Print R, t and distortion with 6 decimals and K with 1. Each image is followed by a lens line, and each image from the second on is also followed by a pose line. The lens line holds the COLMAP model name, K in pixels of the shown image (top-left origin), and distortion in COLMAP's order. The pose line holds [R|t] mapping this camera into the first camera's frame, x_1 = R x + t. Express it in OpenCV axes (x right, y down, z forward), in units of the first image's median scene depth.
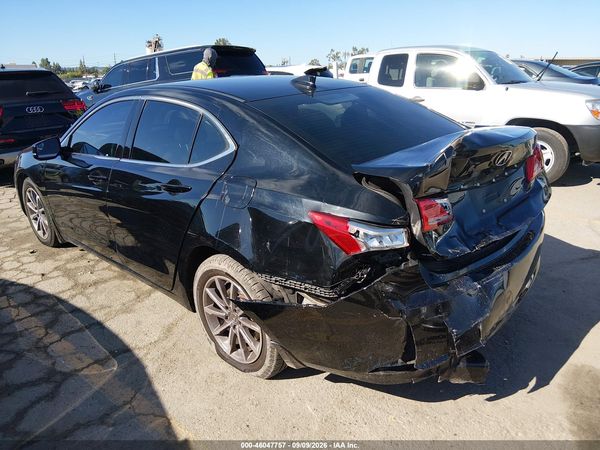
lens RADIAL K [[457.7, 0, 296.5], [0, 457.7, 219.7], [0, 0, 1]] dist [0.103894, -0.171080]
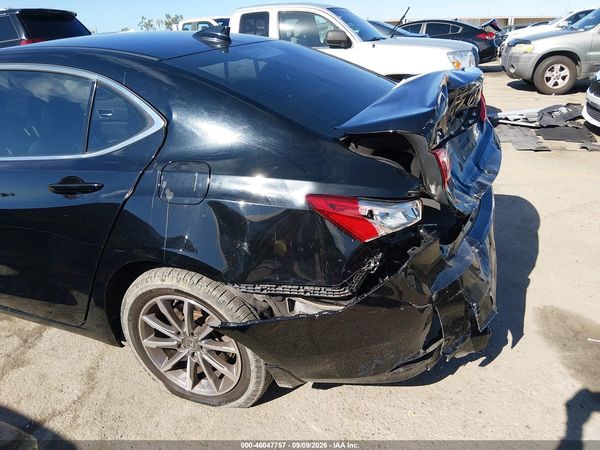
lens RADIAL K [[459.4, 0, 300.0], [0, 459.4, 225.0], [0, 0, 1]] dist [0.104896, -0.186282]
pose [[0.932088, -0.159879, 0.325041, -0.202826], [0.137071, 0.986274, 0.092057, -0.035083], [-0.335297, -0.041251, 0.941209, 0.226666]]
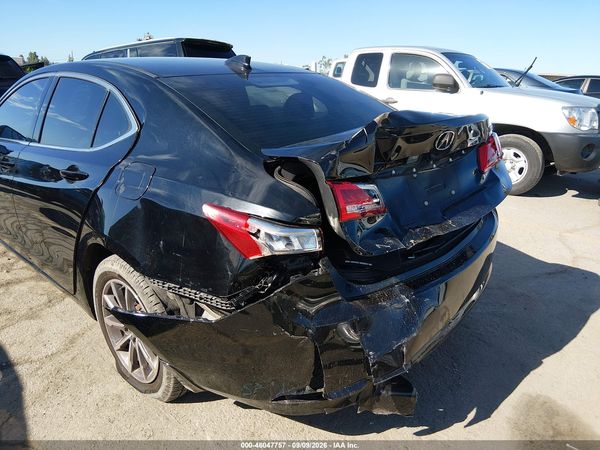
lens RADIAL K [[459.4, 0, 300.0], [0, 459.4, 225.0], [0, 0, 1]] dist [0.104896, -0.186282]
pose [[0.998966, 0.033819, 0.030392, 0.148669], [-0.033729, 0.999425, -0.003467, 0.013195], [-0.030492, 0.002438, 0.999532, 0.141698]]
